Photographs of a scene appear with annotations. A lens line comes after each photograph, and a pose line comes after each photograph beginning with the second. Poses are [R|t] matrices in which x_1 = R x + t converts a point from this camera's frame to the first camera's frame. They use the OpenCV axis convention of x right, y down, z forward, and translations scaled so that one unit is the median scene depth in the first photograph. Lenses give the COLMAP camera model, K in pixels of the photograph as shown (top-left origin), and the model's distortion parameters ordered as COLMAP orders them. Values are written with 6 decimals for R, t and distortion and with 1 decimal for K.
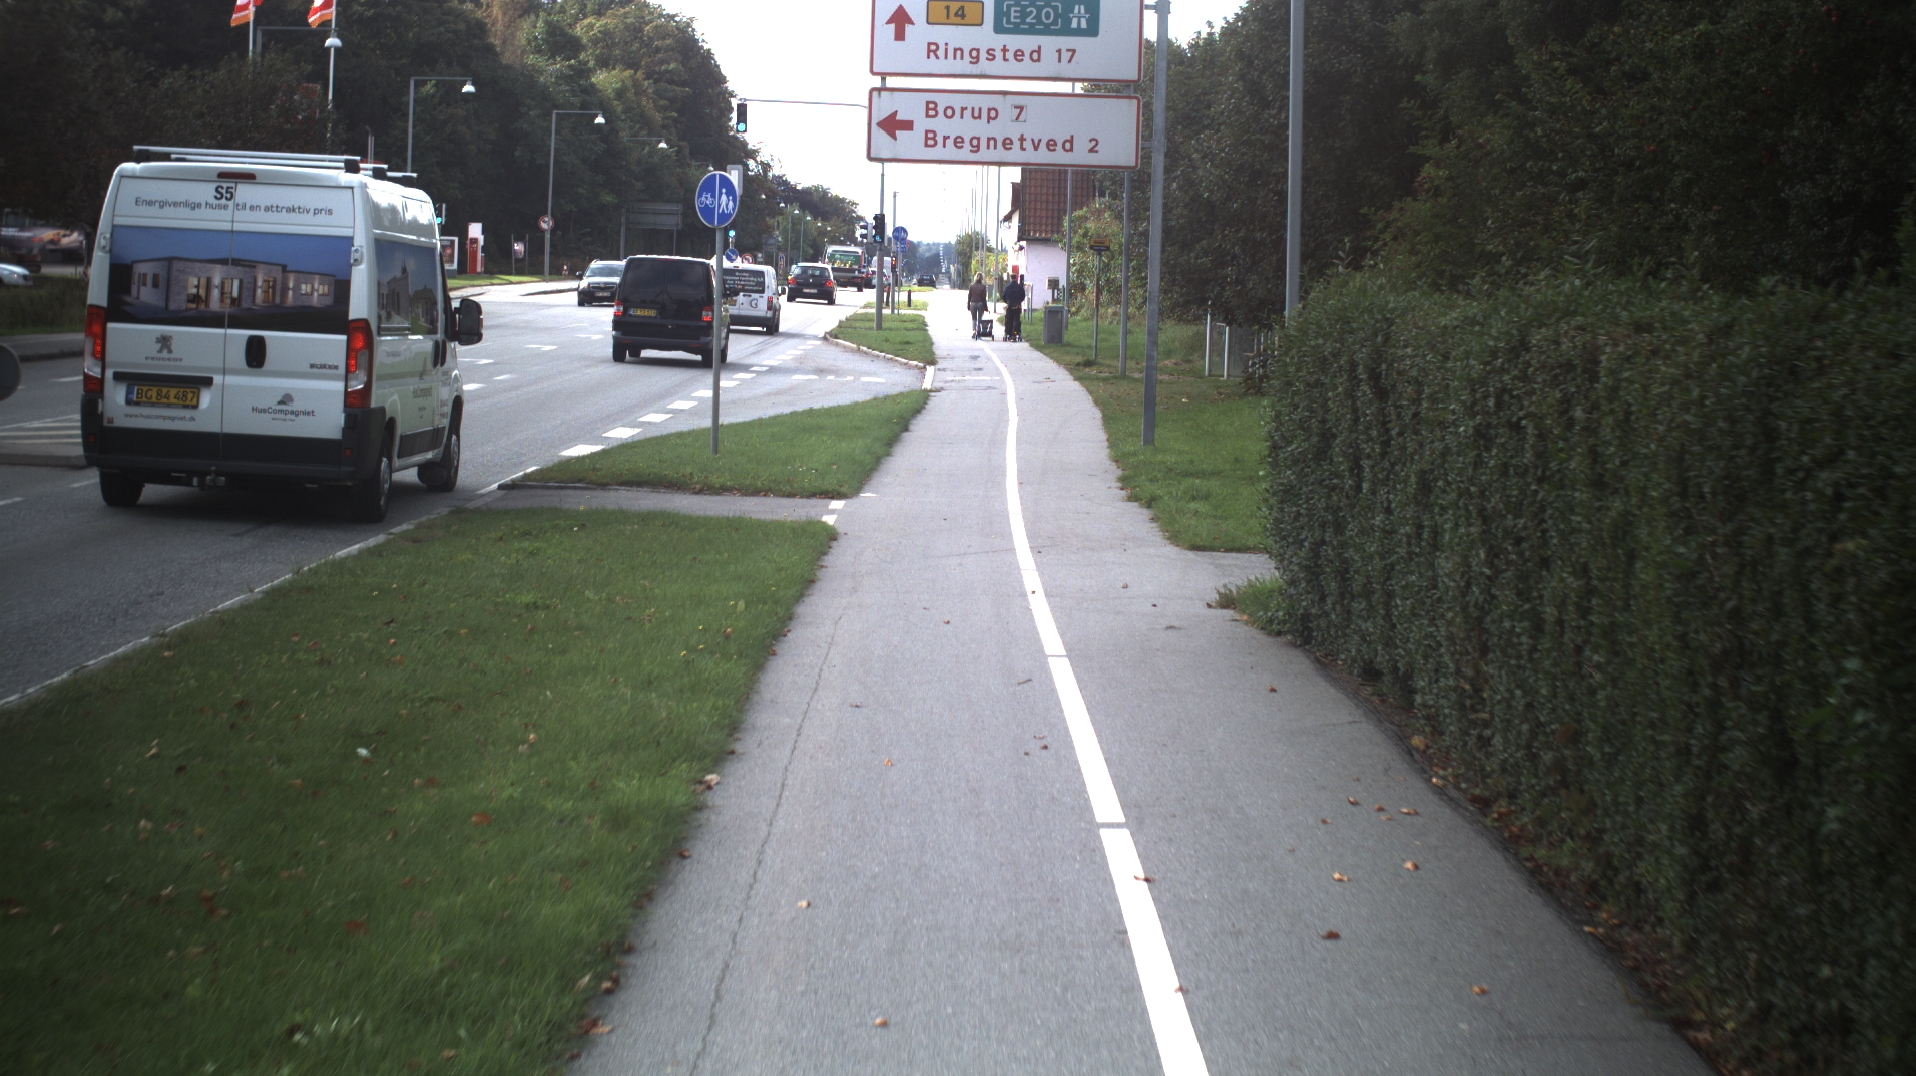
lens RADIAL K [[3991.7, 0, 967.4], [0, 3991.7, 540.2], [0, 0, 1]] dist [-0.343174, 0.000000]
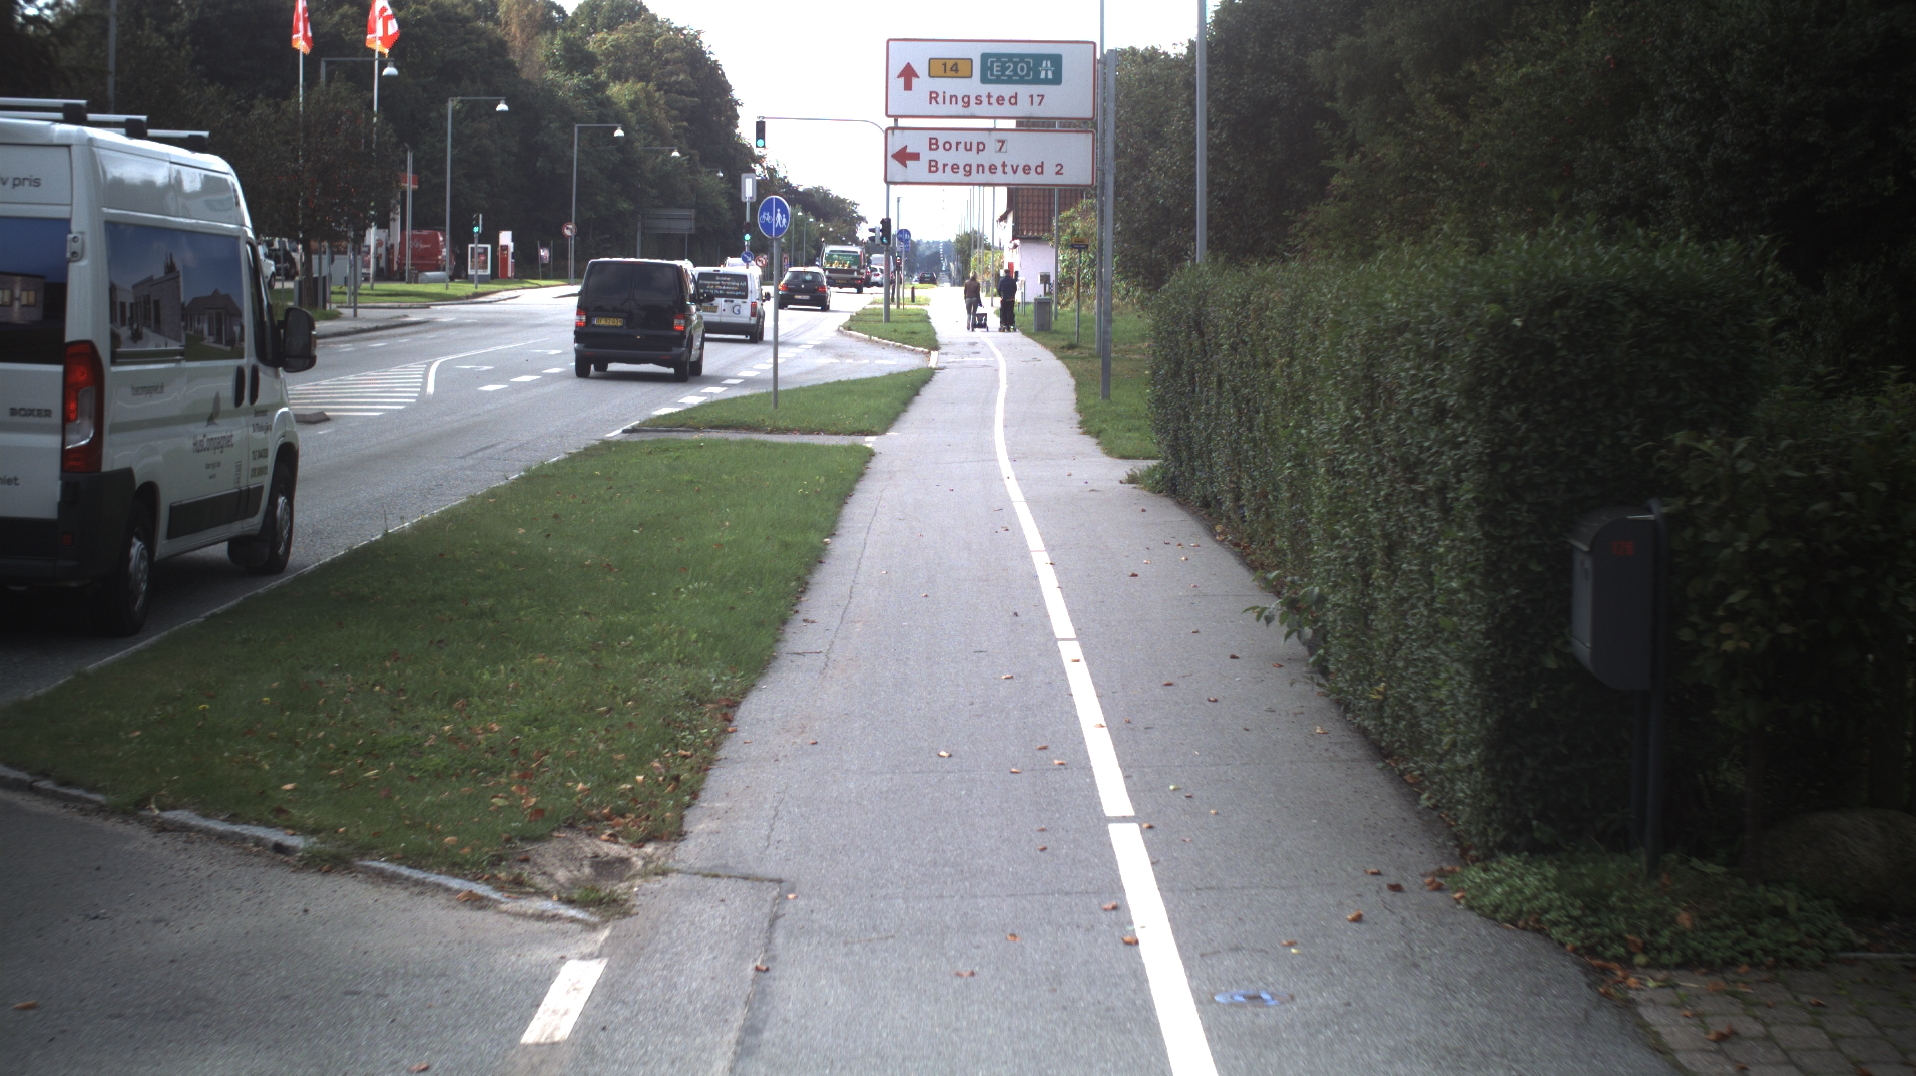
lens RADIAL K [[3991.7, 0, 958.5], [0, 3991.7, 544.1], [0, 0, 1]] dist [-0.343174, 0.000000]
pose [[0.999856, -0.016652, -0.003387, 0.001065], [0.016657, 0.999860, 0.001565, 0.016258], [0.003360, -0.001621, 0.999993, -0.238184]]
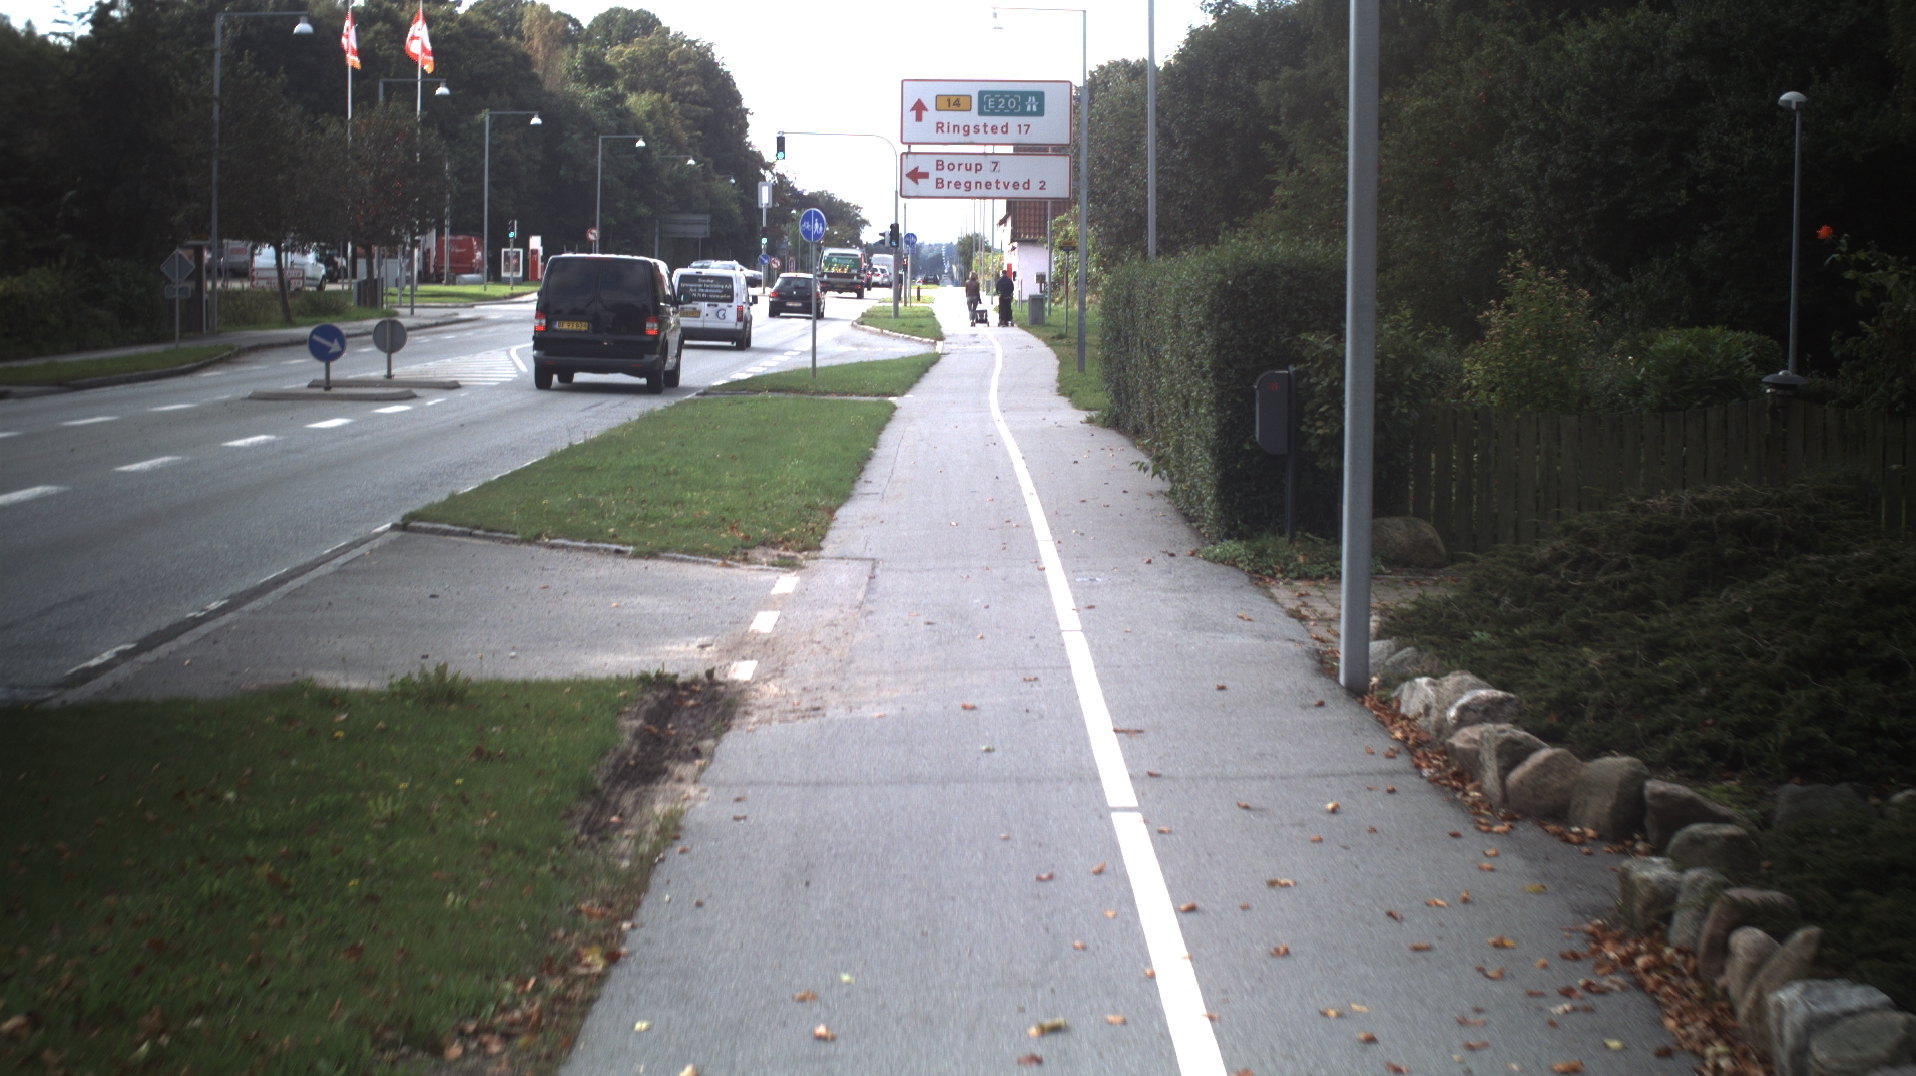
lens RADIAL K [[3991.7, 0, 957.8], [0, 3991.7, 535.6], [0, 0, 1]] dist [-0.343174, 0.000000]
pose [[0.999781, -0.020469, -0.004308, 0.001553], [0.020464, 0.999790, -0.001248, 0.033864], [0.004333, 0.001160, 0.999990, -0.476383]]
